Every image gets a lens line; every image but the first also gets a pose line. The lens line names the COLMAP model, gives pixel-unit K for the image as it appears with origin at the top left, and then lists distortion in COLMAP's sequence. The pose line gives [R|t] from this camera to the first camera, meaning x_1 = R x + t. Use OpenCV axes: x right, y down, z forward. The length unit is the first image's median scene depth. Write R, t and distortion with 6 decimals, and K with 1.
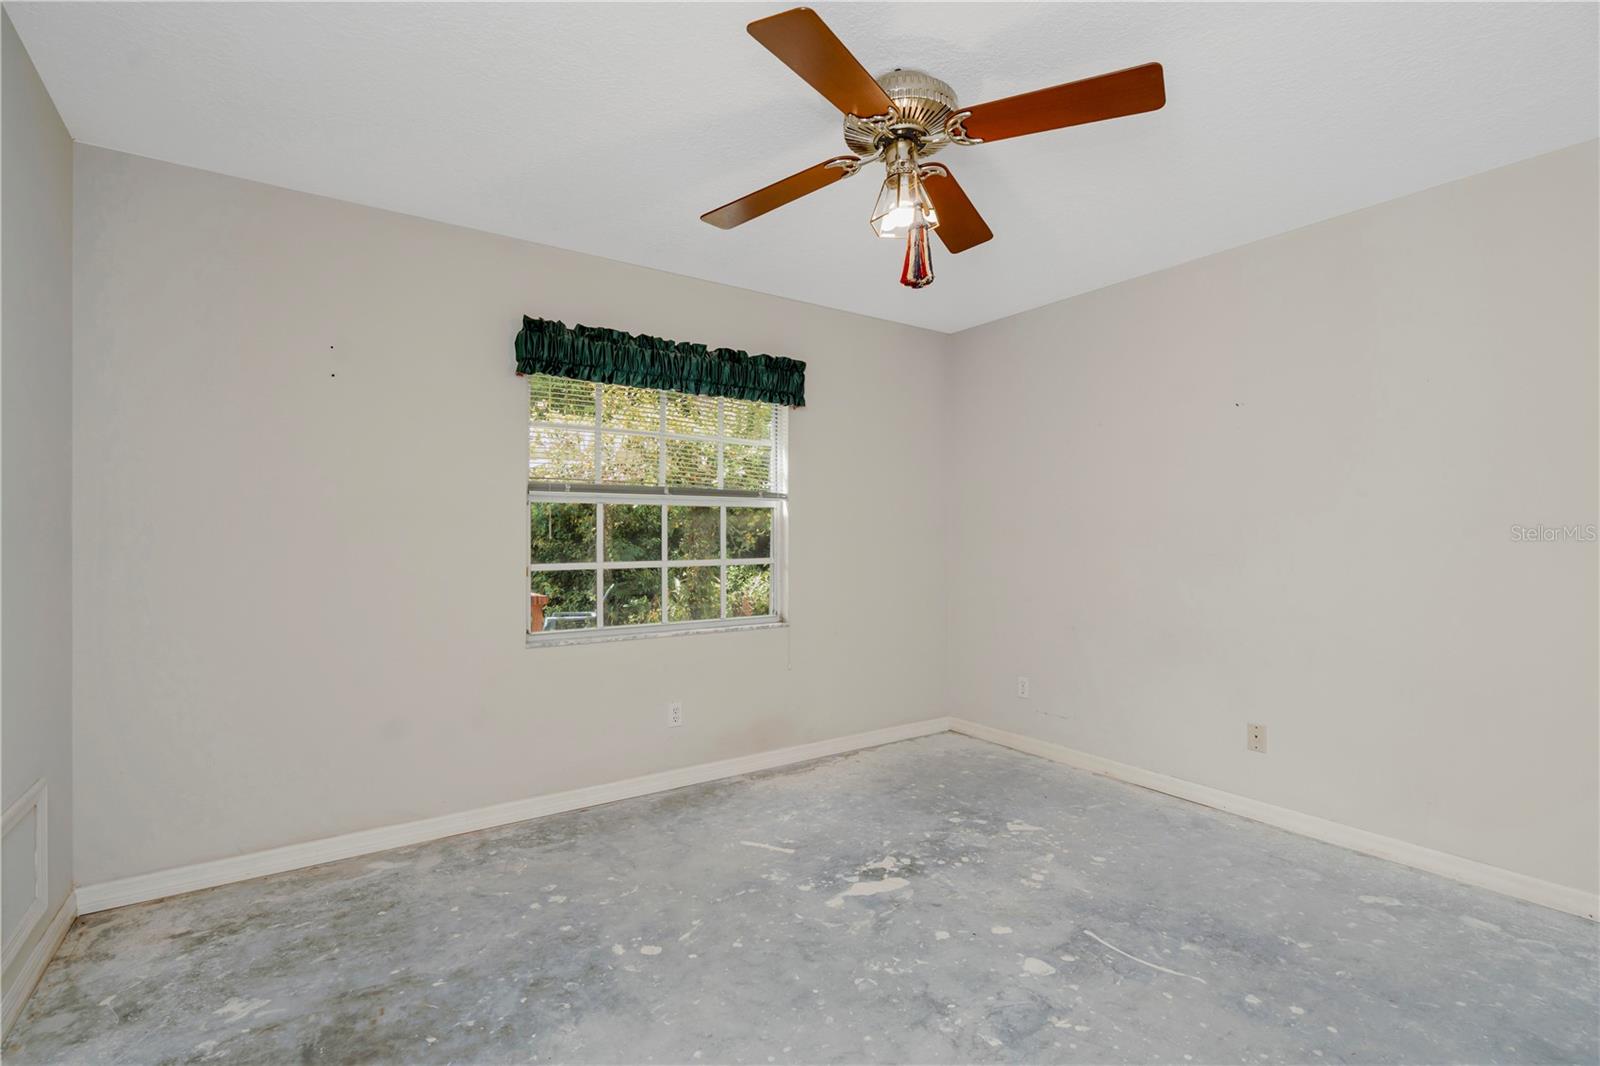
lens RADIAL K [[730.7, 0, 796.2], [0, 730.7, 532.0], [0, 0, 1]] dist [-0.004619, 0.002190]
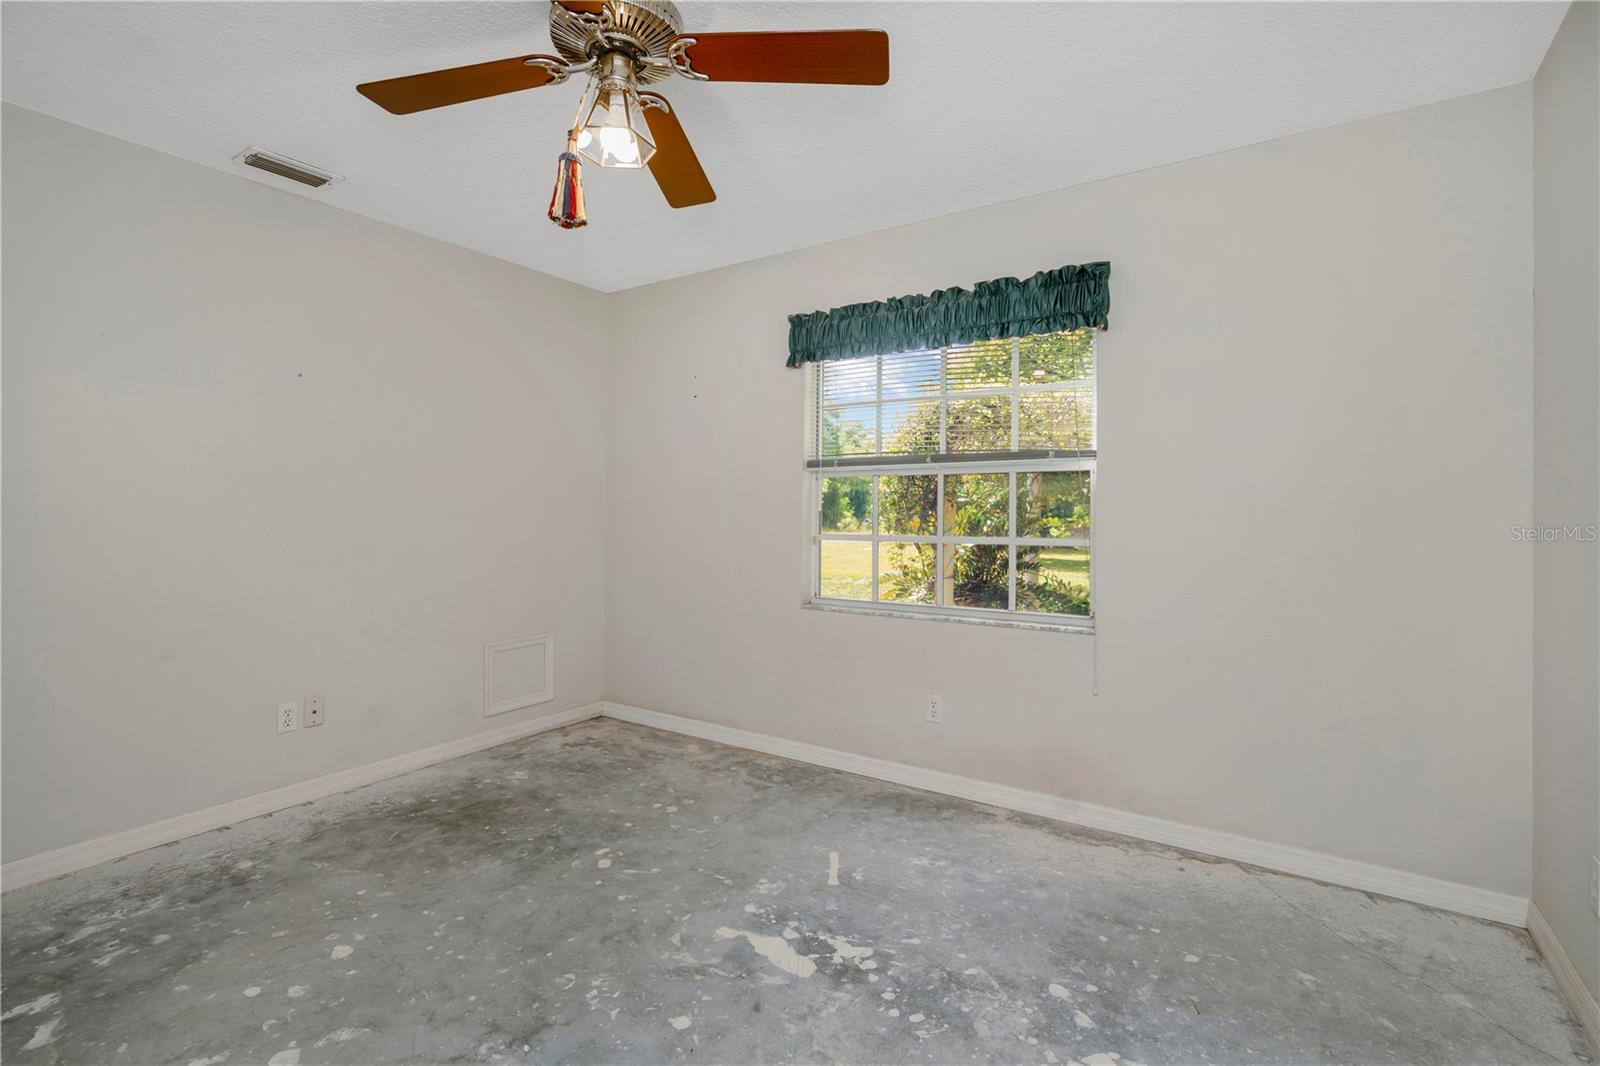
lens RADIAL K [[730.7, 0, 803.7], [0, 730.7, 493.9], [0, 0, 1]] dist [-0.004619, 0.002190]
pose [[0.374637, -0.020115, -0.926953, 0.766022], [0.001558, 0.999777, -0.021066, 0.007760], [0.927170, 0.006448, 0.374585, 0.650390]]
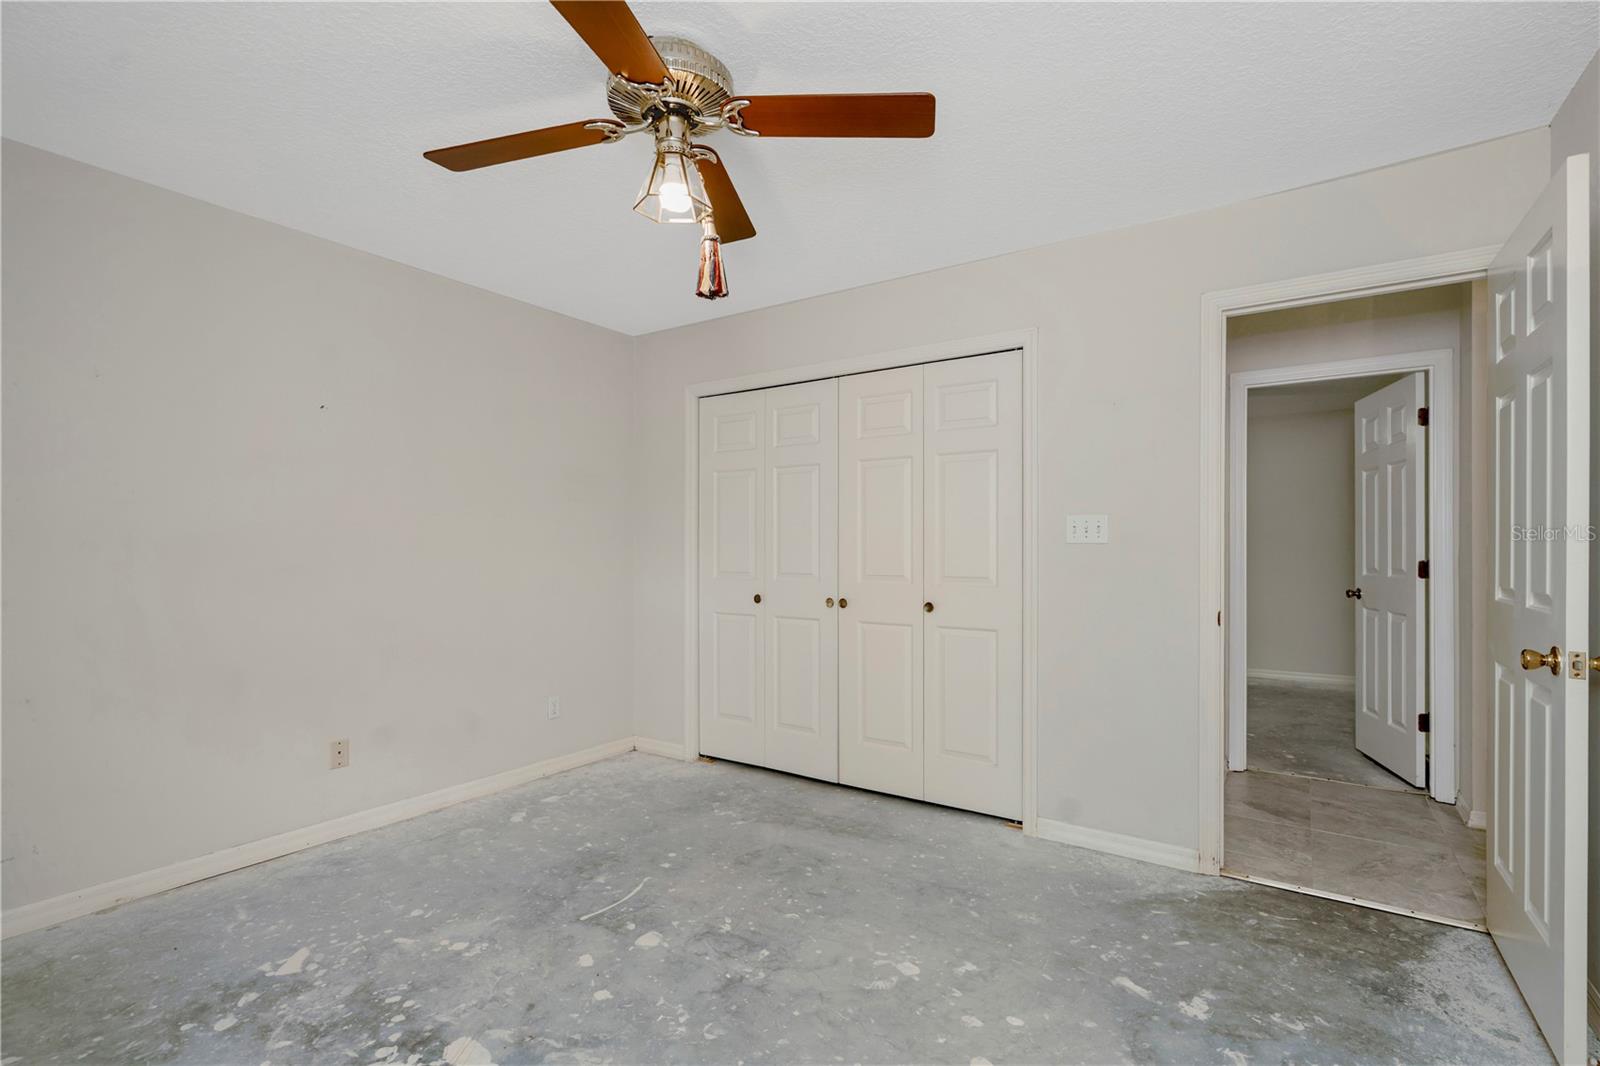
lens RADIAL K [[730.7, 0, 809.3], [0, 730.7, 544.1], [0, 0, 1]] dist [-0.004619, 0.002190]
pose [[-0.371777, 0.006622, 0.928298, -0.568284], [-0.004819, 0.999947, -0.009063, 0.007292], [-0.928309, -0.007843, -0.371726, 0.865009]]
